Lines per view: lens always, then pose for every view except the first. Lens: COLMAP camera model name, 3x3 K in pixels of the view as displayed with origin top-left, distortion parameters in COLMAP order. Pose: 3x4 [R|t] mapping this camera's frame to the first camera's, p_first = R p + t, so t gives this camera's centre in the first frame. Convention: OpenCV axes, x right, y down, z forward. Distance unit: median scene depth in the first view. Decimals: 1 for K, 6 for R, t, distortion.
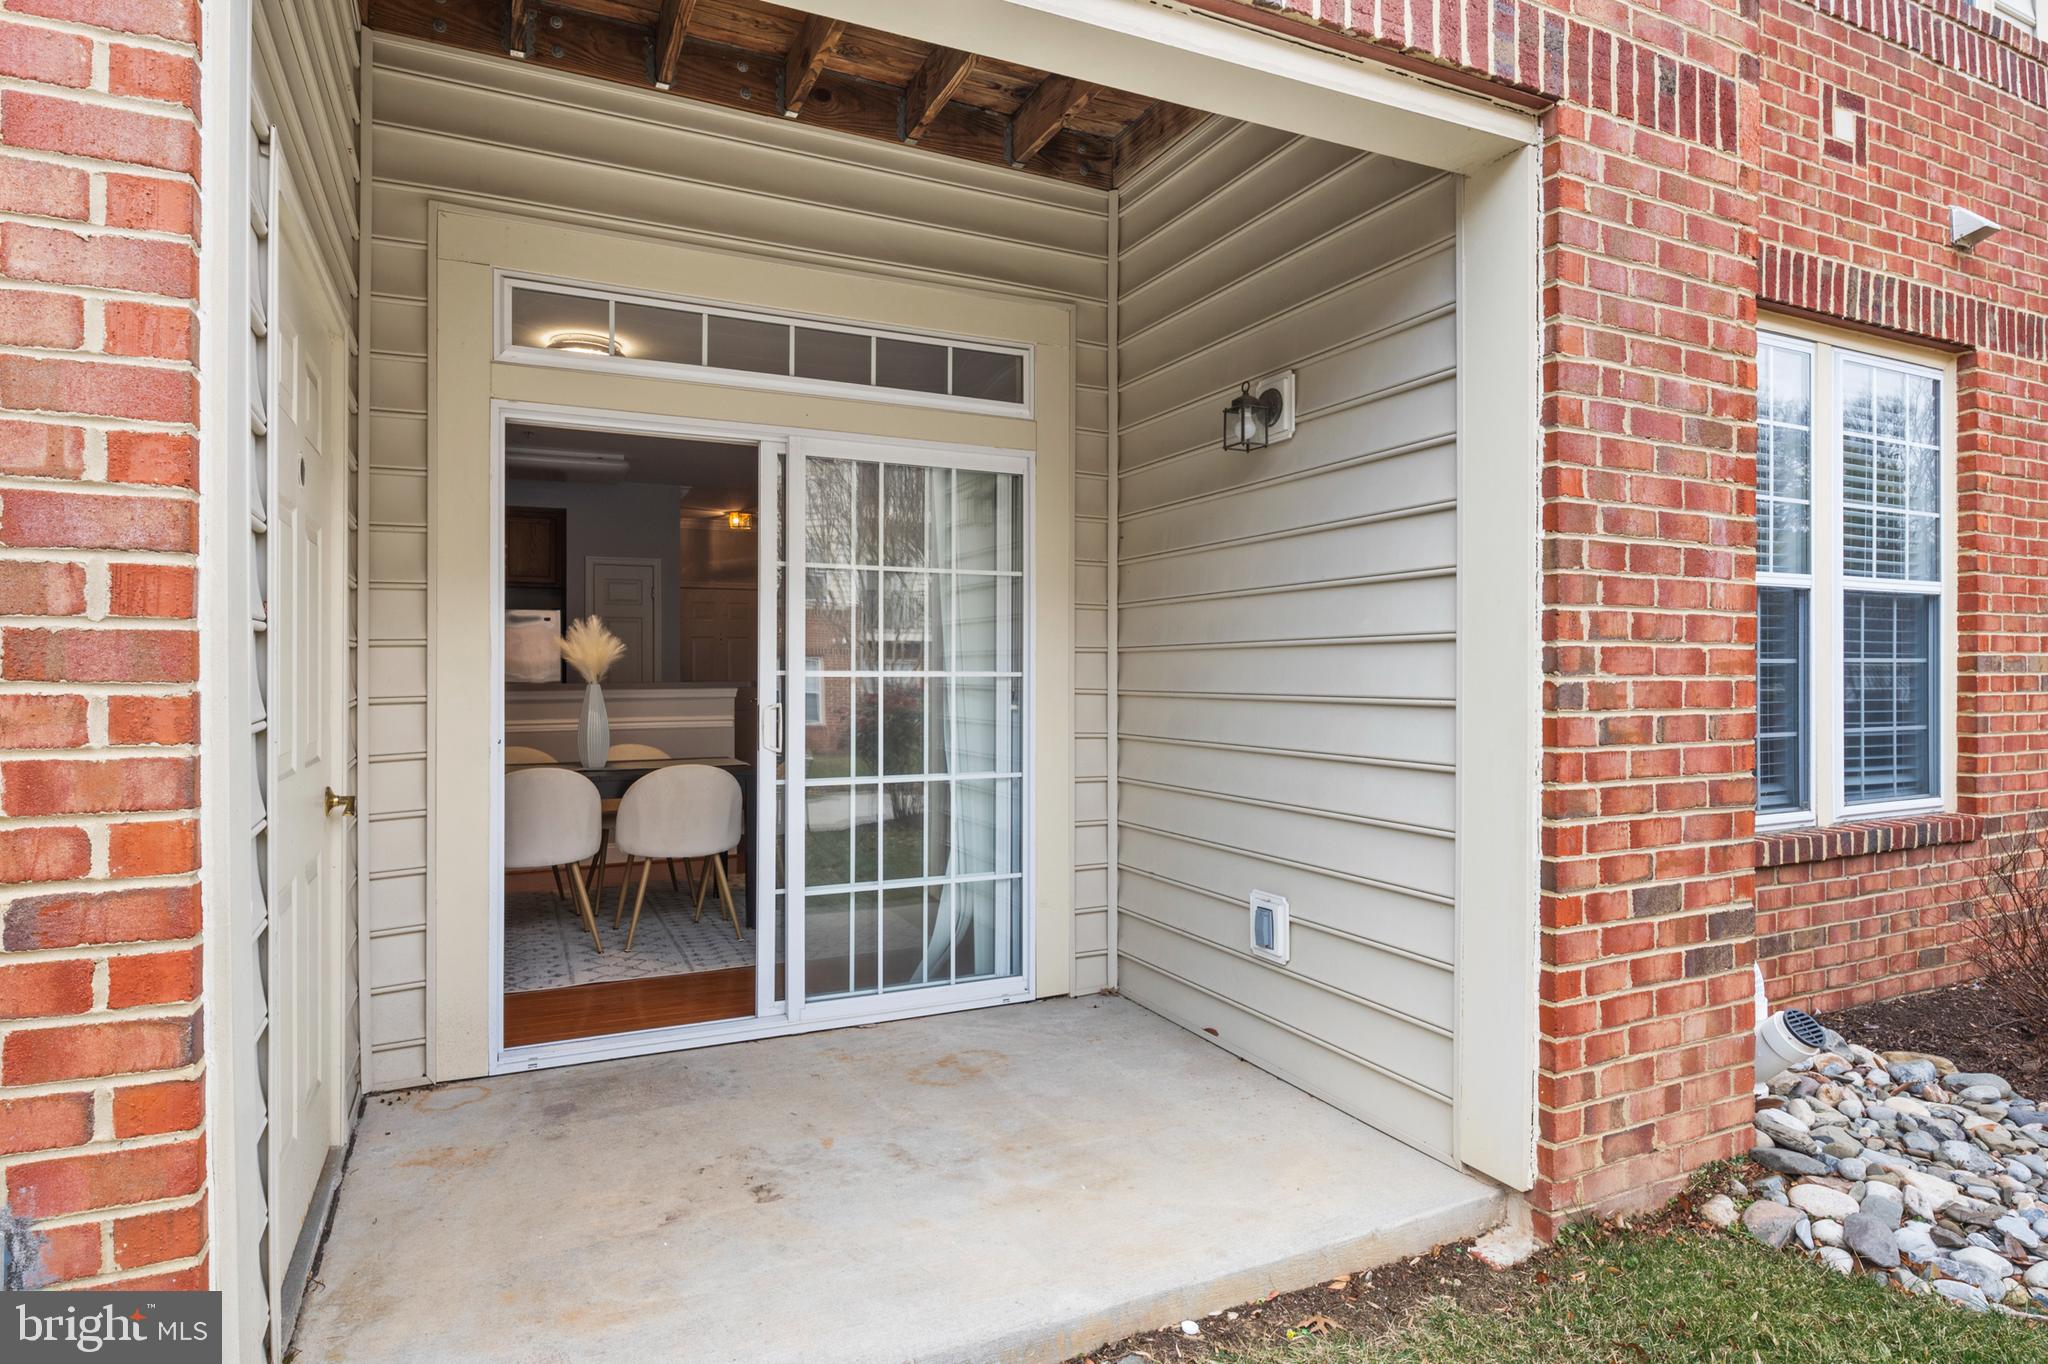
lens RADIAL K [[1108.6, 0, 1021.3], [0, 1108.6, 675.1], [0, 0, 1]] dist [-0.003351, -0.005354]
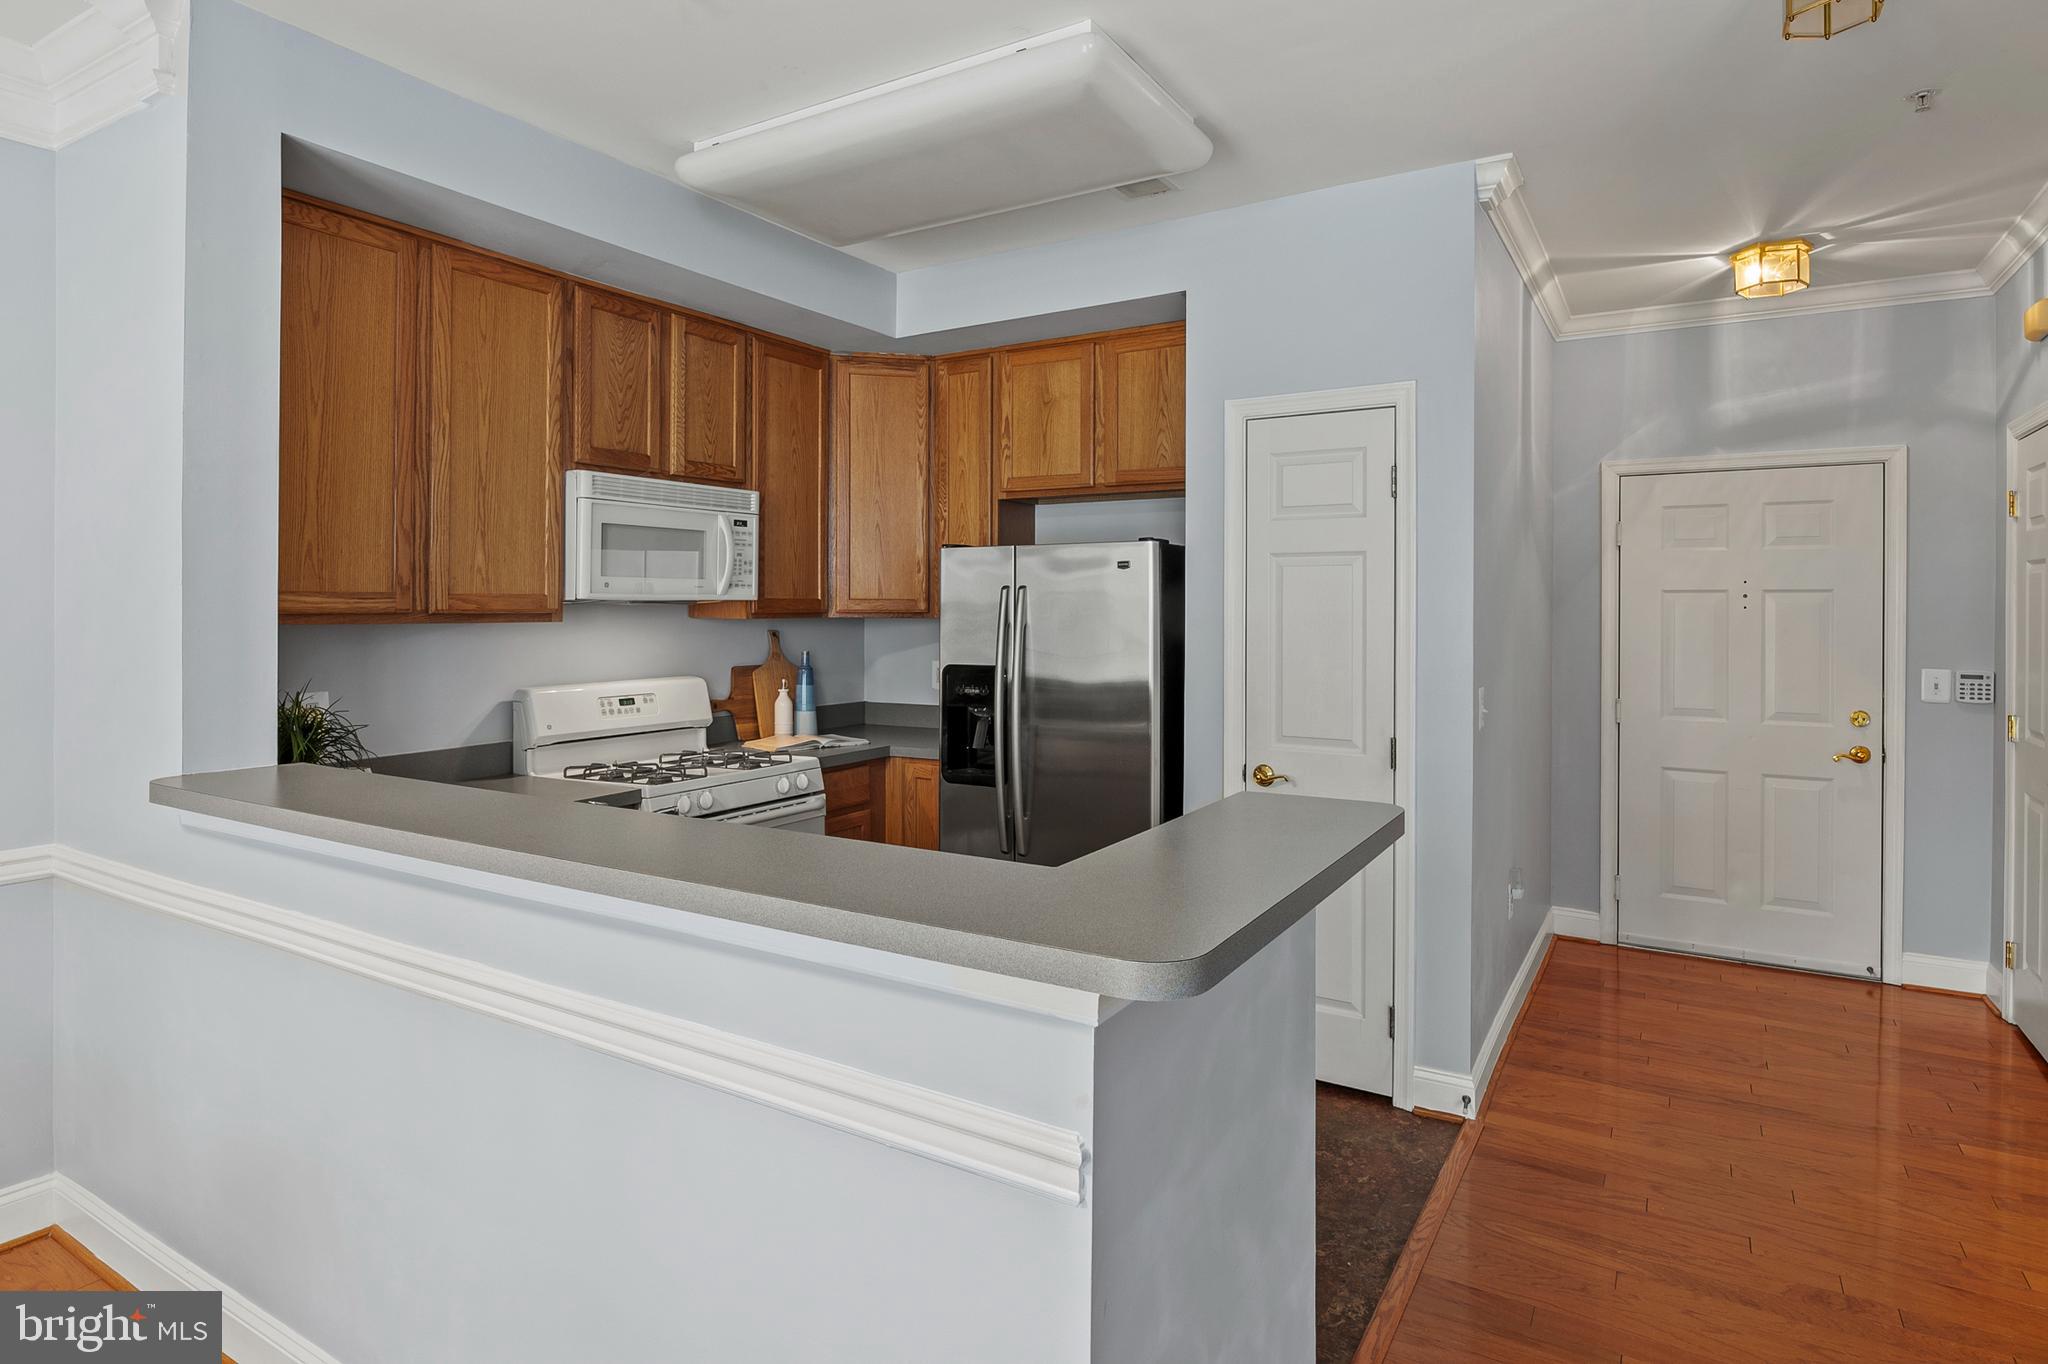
lens RADIAL K [[1108.6, 0, 1021.7], [0, 1108.6, 607.3], [0, 0, 1]] dist [-0.003351, -0.005354]
pose [[0.551156, 0.002973, -0.834397, -0.082856], [-0.006572, 0.999978, -0.000778, -0.026228], [0.834377, 0.005913, 0.551163, 0.570247]]
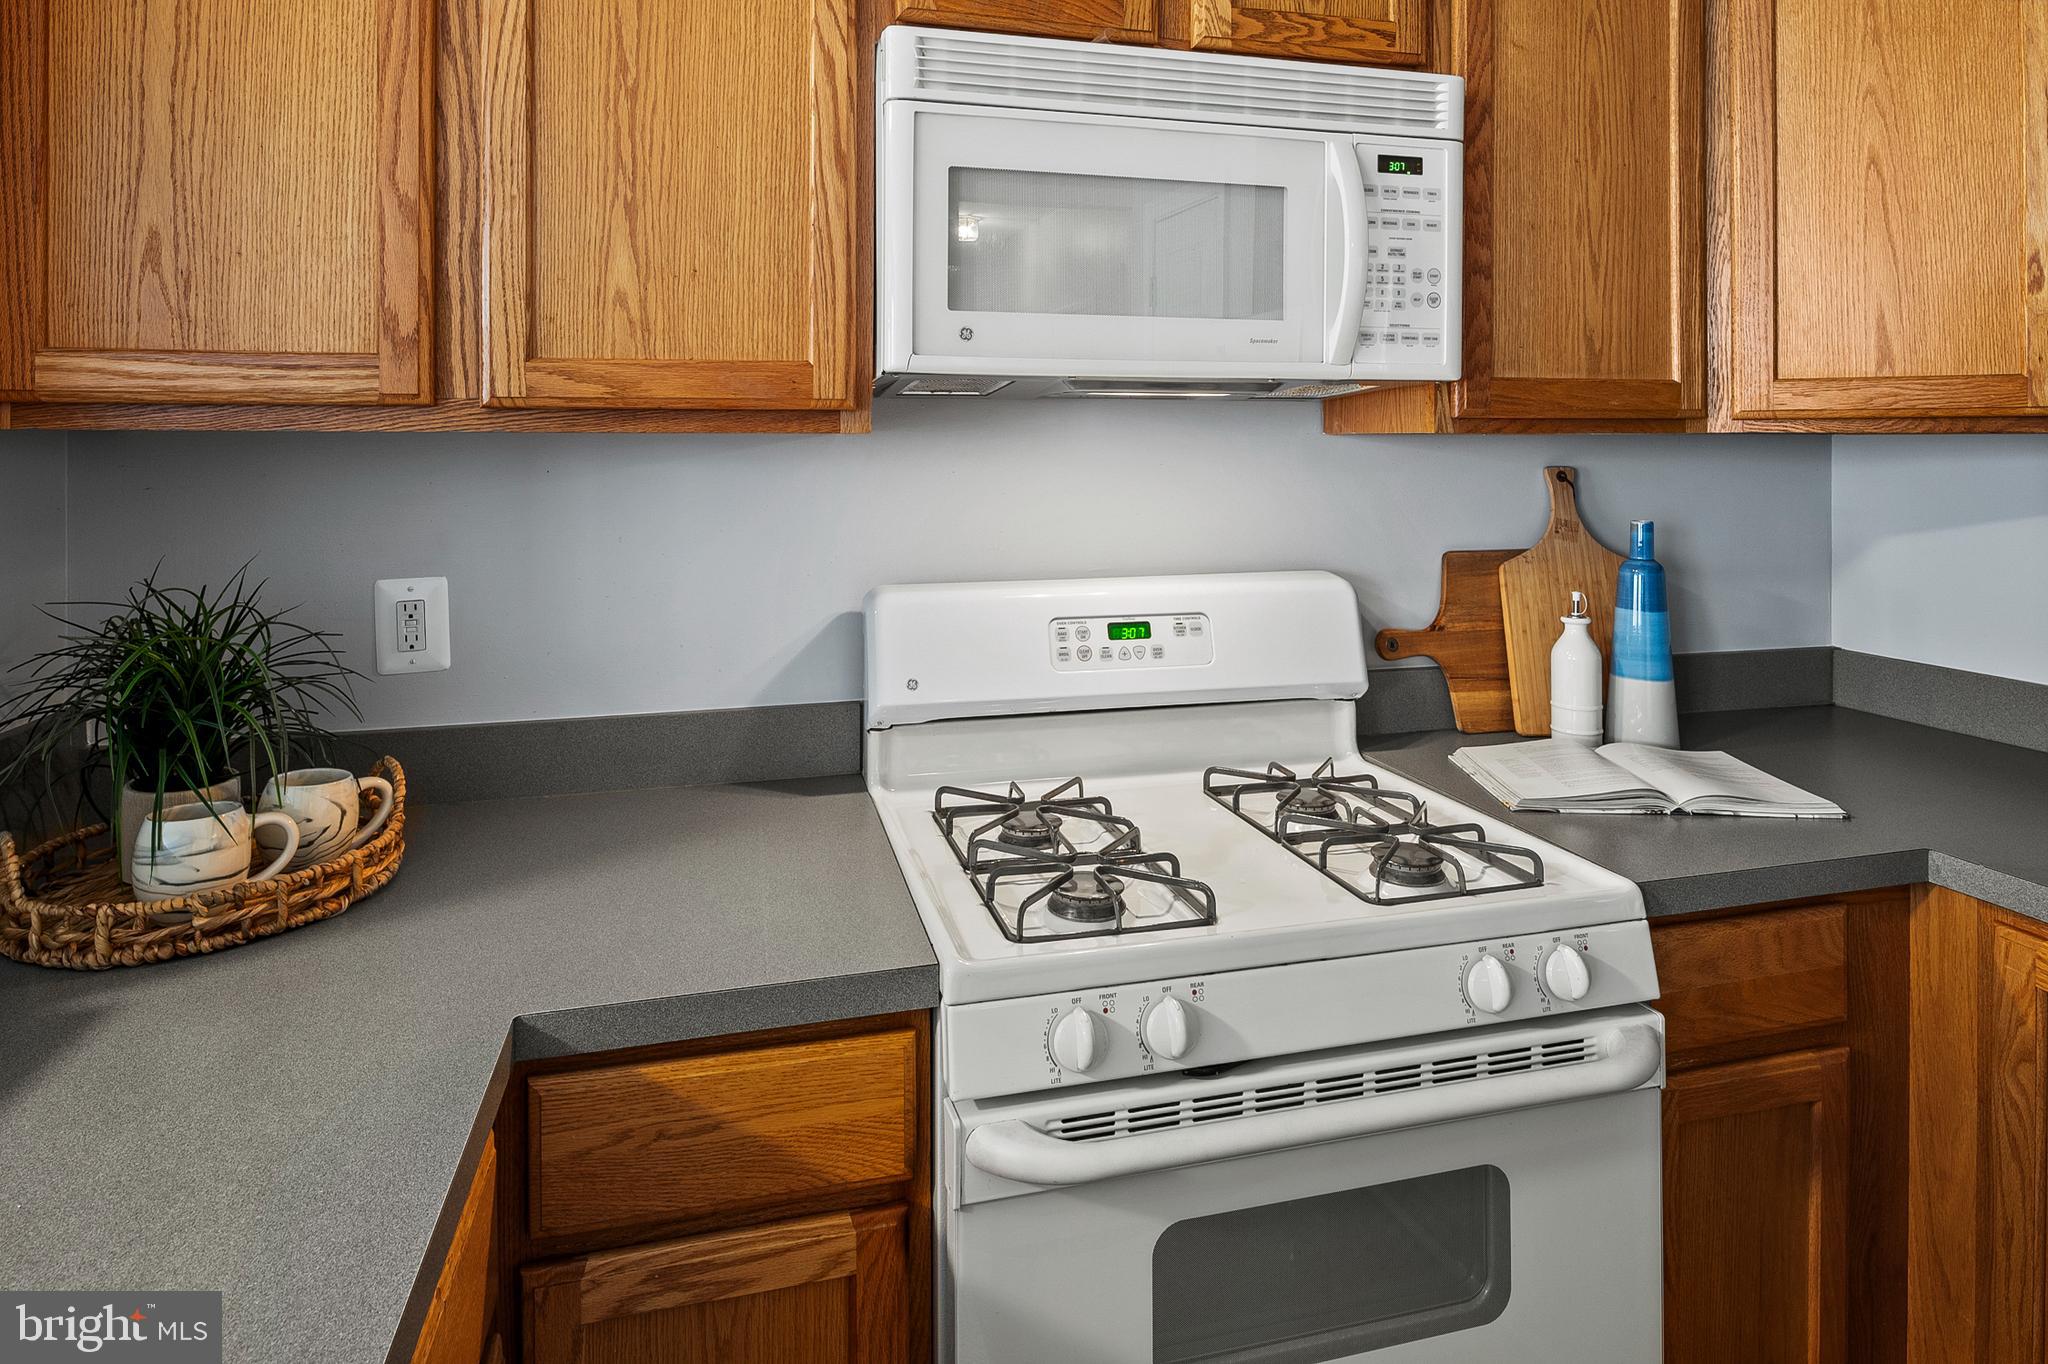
lens RADIAL K [[1108.6, 0, 1010.1], [0, 1108.6, 436.4], [0, 0, 1]] dist [-0.003351, -0.005354]
pose [[-0.200585, -0.004629, -0.979665, -0.290406], [-0.005732, 0.999977, -0.003552, -0.021020], [0.979660, 0.004903, -0.200607, 0.670074]]
